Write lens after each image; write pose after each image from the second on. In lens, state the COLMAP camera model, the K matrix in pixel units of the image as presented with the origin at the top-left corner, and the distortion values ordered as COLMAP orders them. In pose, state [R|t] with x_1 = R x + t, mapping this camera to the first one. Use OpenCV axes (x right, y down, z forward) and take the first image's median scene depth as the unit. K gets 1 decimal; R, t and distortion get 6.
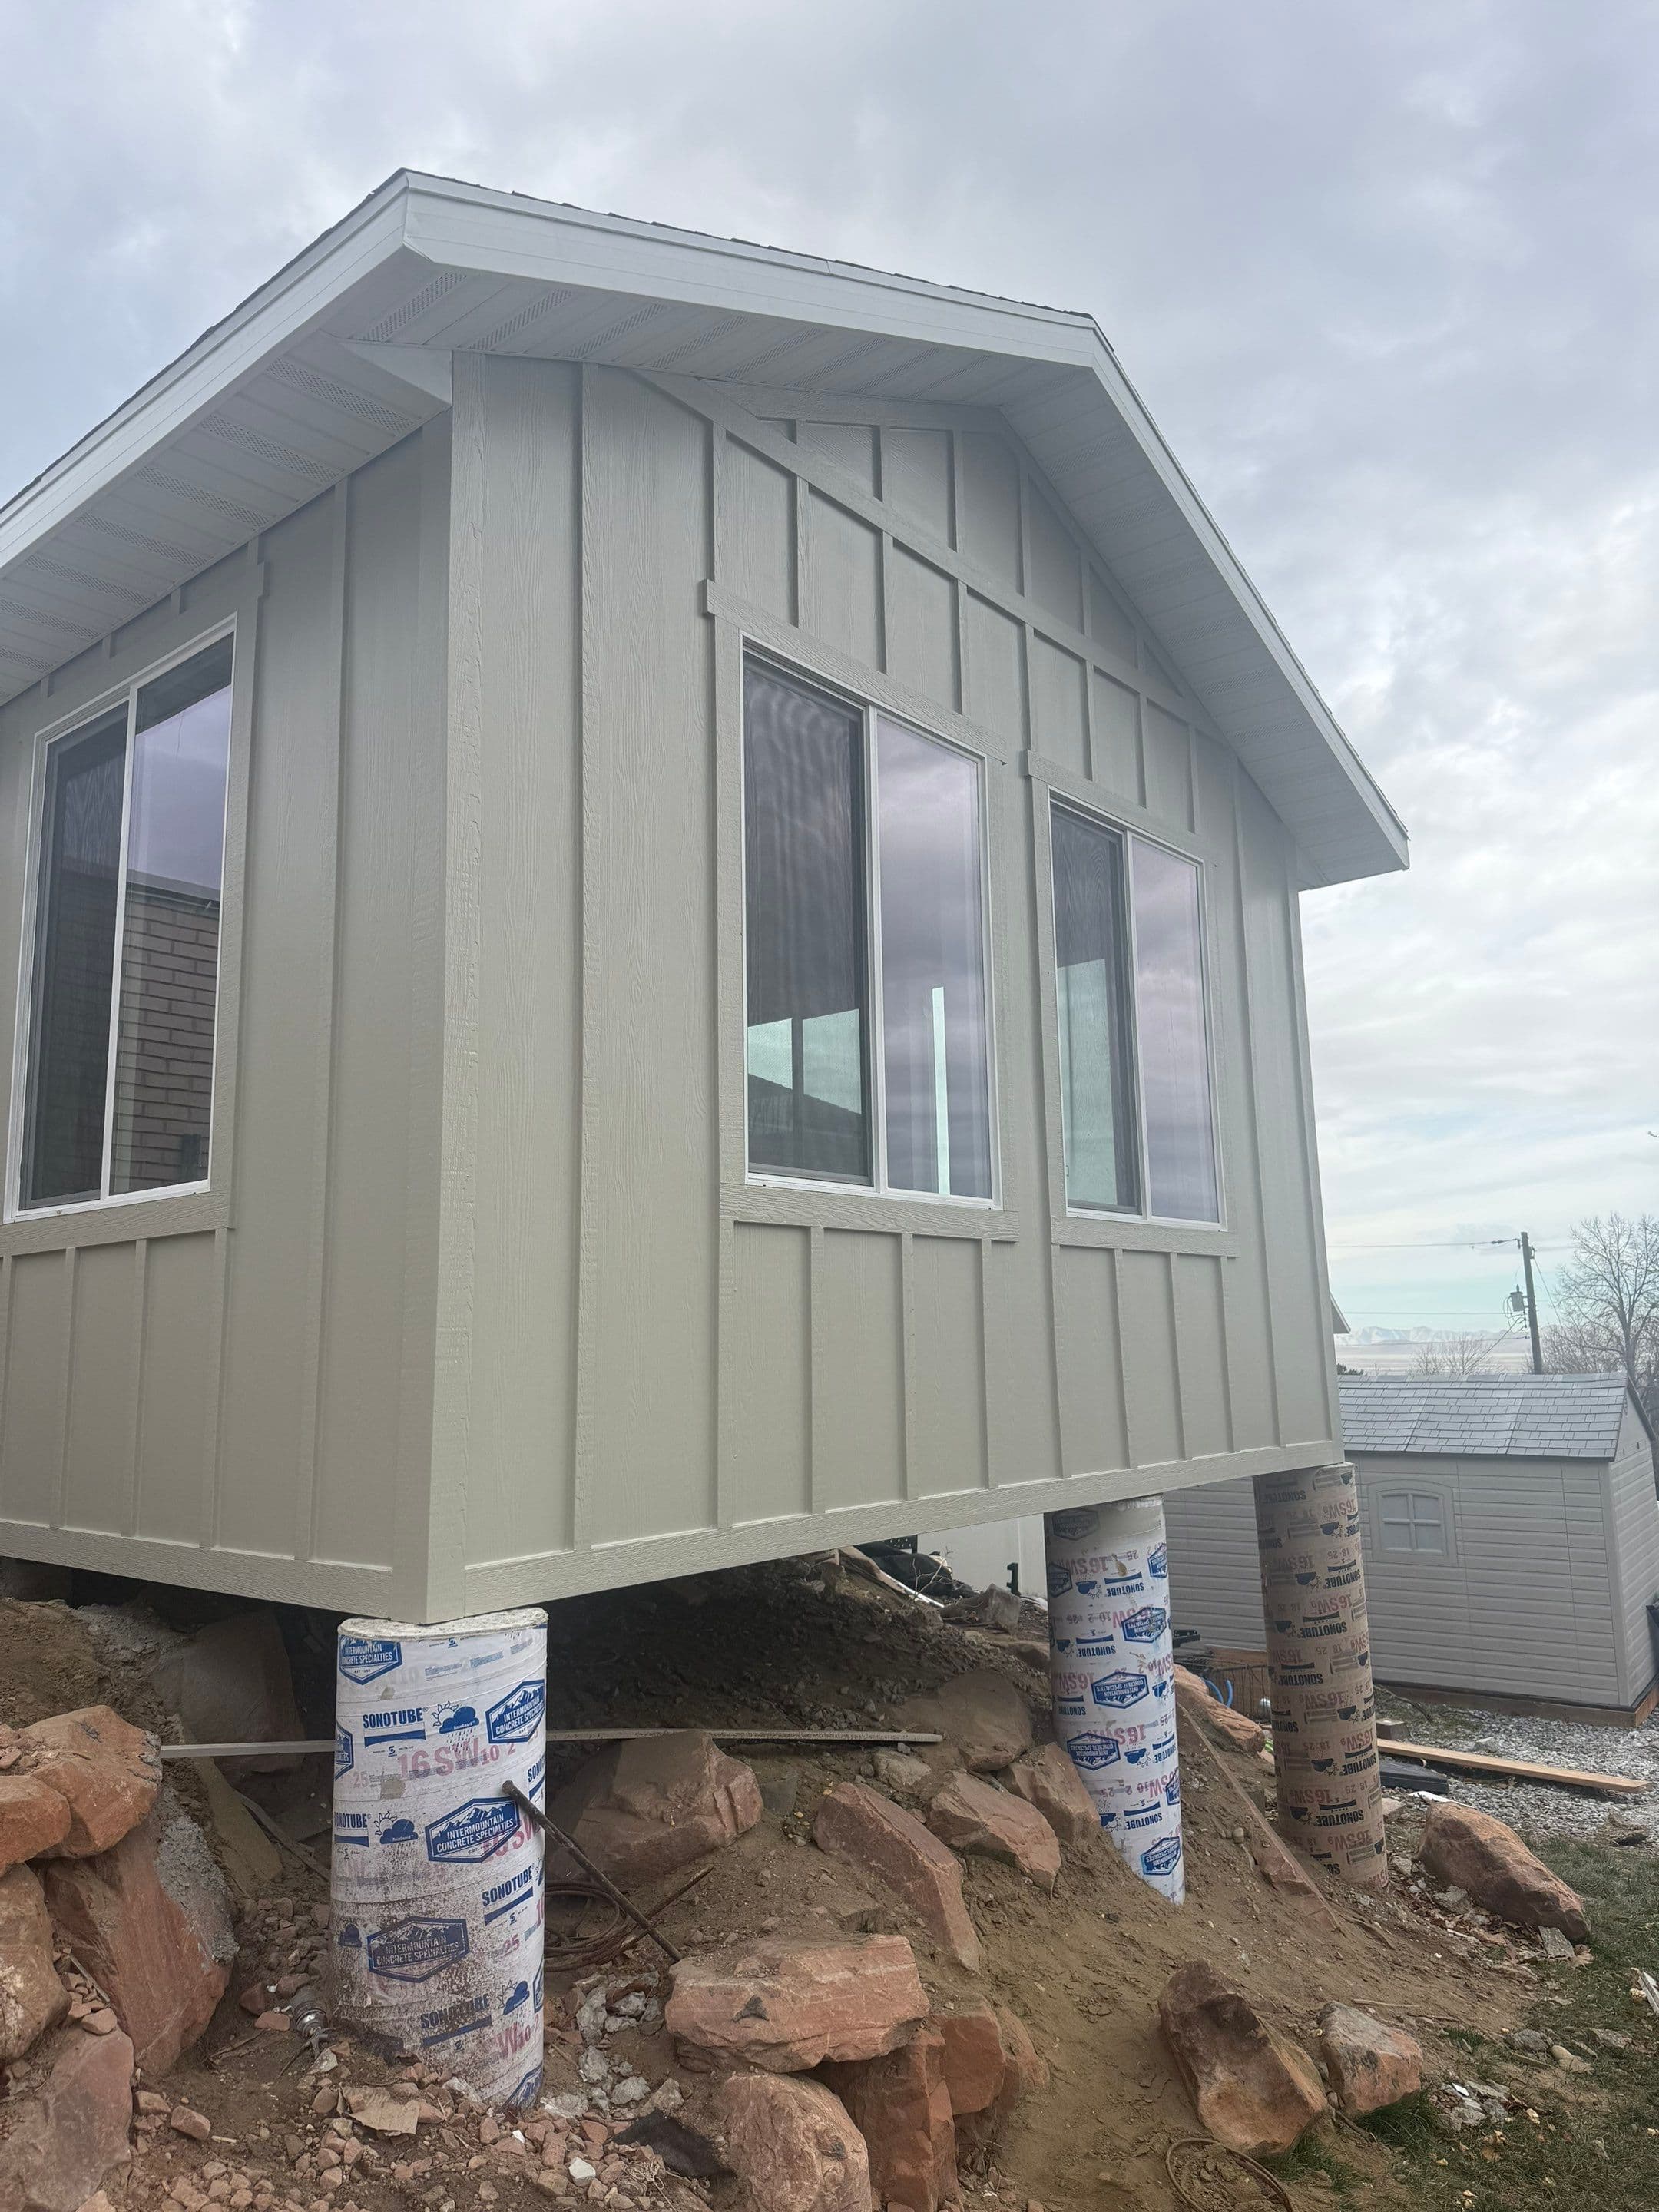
lens RADIAL K [[1537.4, 0, 829.5], [0, 1537.4, 1106.0], [0, 0, 1]] dist [-0.001862, -0.002446]
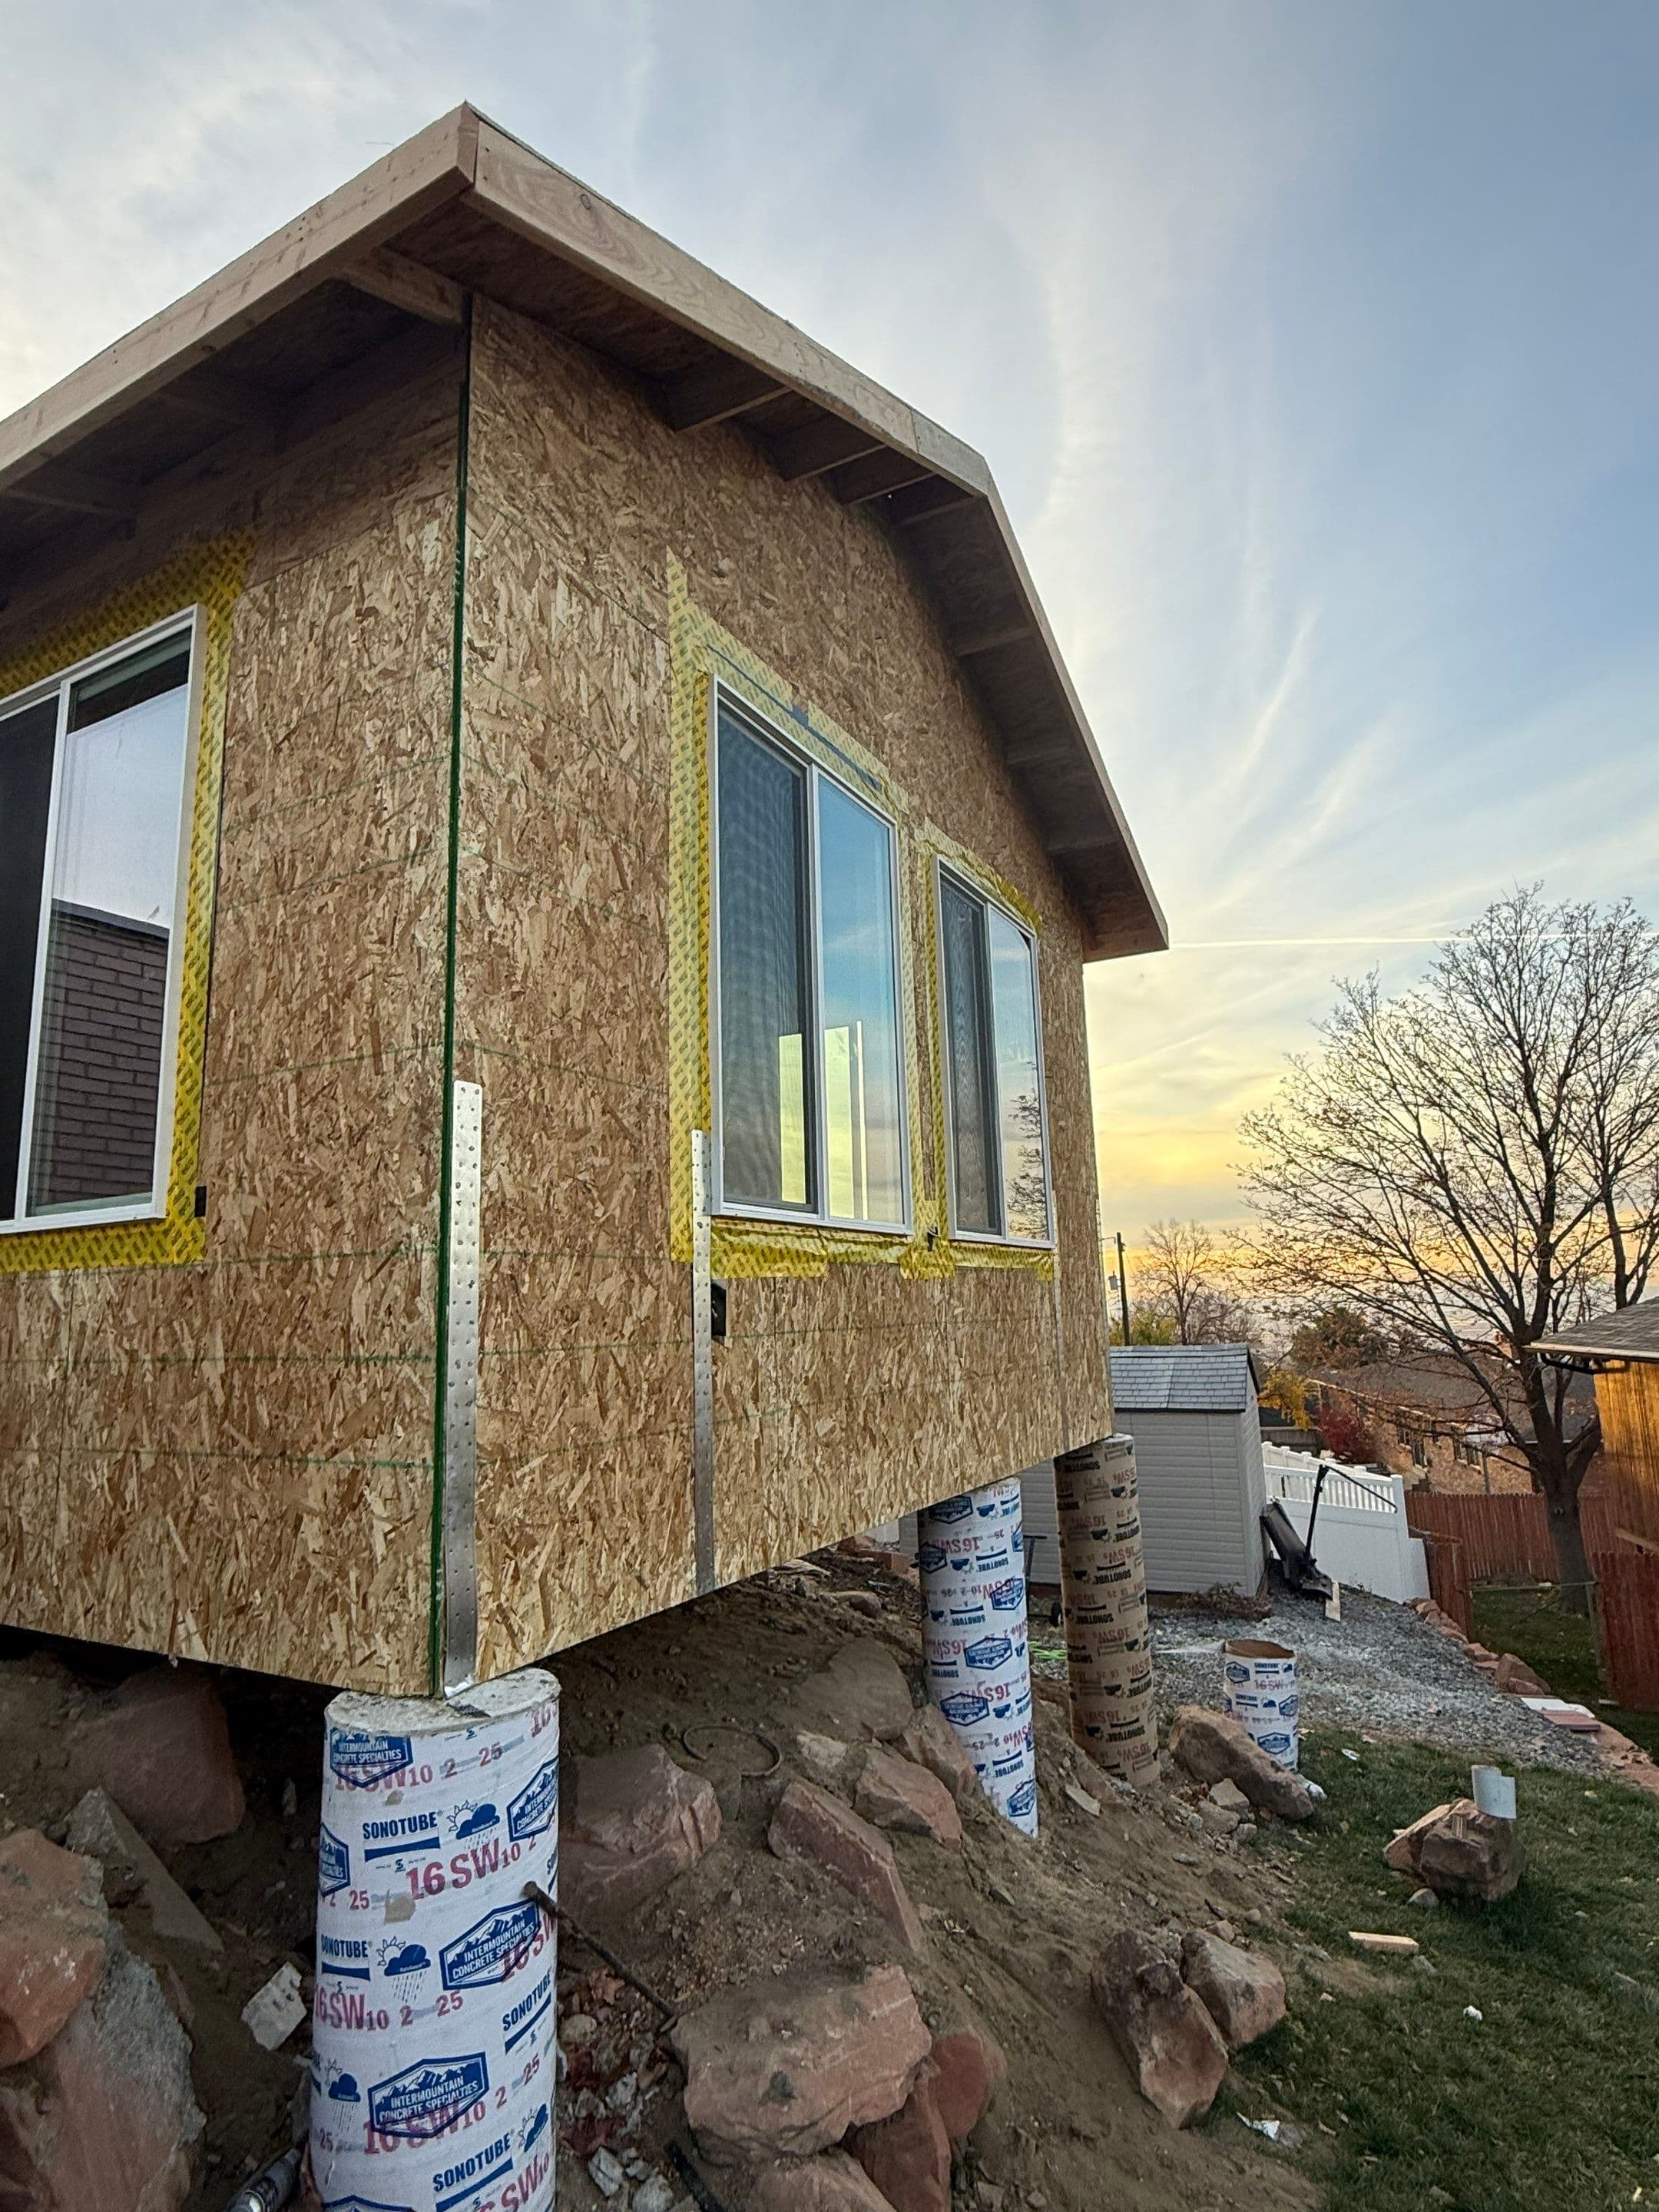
lens RADIAL K [[1165.7, 0, 836.1], [0, 1165.7, 1120.1], [0, 0, 1]] dist [0.000087, 0.002832]
pose [[0.977987, 0.027933, 0.206787, -0.131479], [-0.026214, 0.999595, -0.011045, -0.005764], [-0.207012, 0.005381, 0.978324, 0.199596]]
